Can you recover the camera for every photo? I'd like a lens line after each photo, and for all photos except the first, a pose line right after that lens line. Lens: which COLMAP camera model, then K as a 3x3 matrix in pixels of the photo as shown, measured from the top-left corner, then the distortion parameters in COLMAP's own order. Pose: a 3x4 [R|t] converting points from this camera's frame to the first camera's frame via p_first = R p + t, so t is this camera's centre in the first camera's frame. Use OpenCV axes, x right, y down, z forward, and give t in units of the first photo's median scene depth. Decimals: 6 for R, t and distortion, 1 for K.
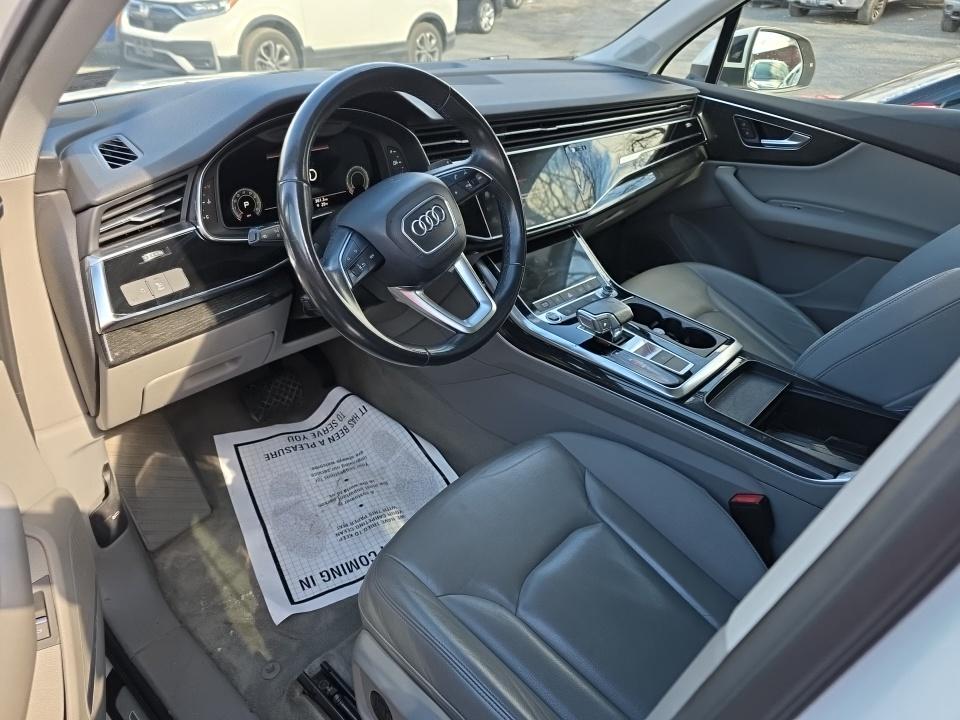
lens RADIAL K [[669.4, 0, 477.1], [0, 669.4, 362.2], [0, 0, 1]] dist [0.033691, -0.028155]
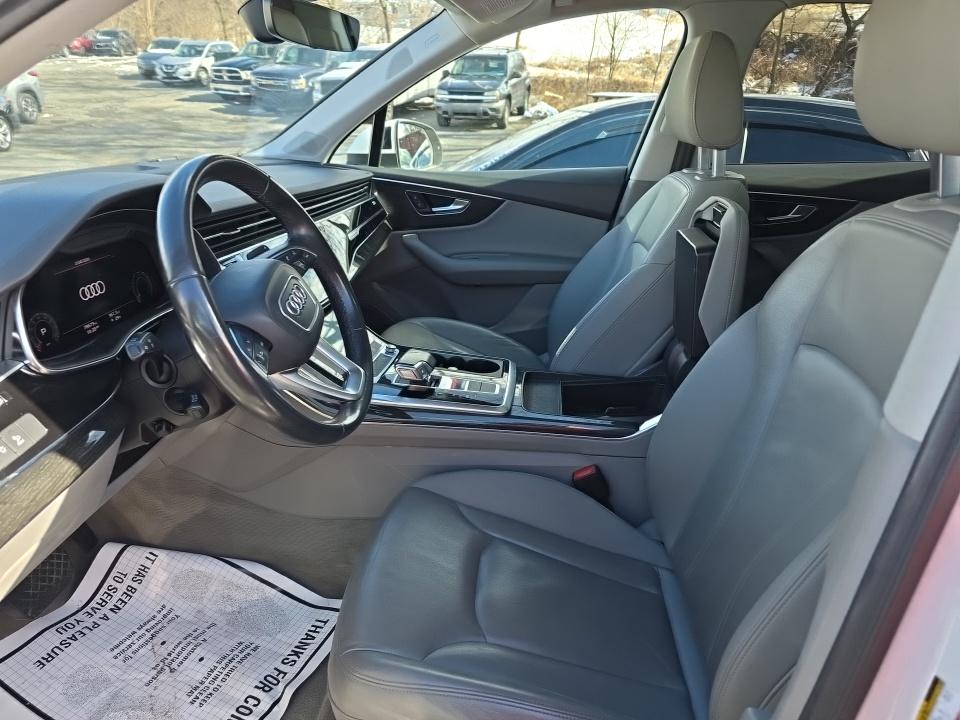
lens RADIAL K [[669.4, 0, 475.8], [0, 669.4, 365.2], [0, 0, 1]] dist [0.033691, -0.028155]
pose [[0.799464, -0.240924, 0.550284, -0.247376], [0.310950, 0.949746, -0.035940, -0.000828], [-0.513971, 0.199844, 0.834204, 0.030968]]
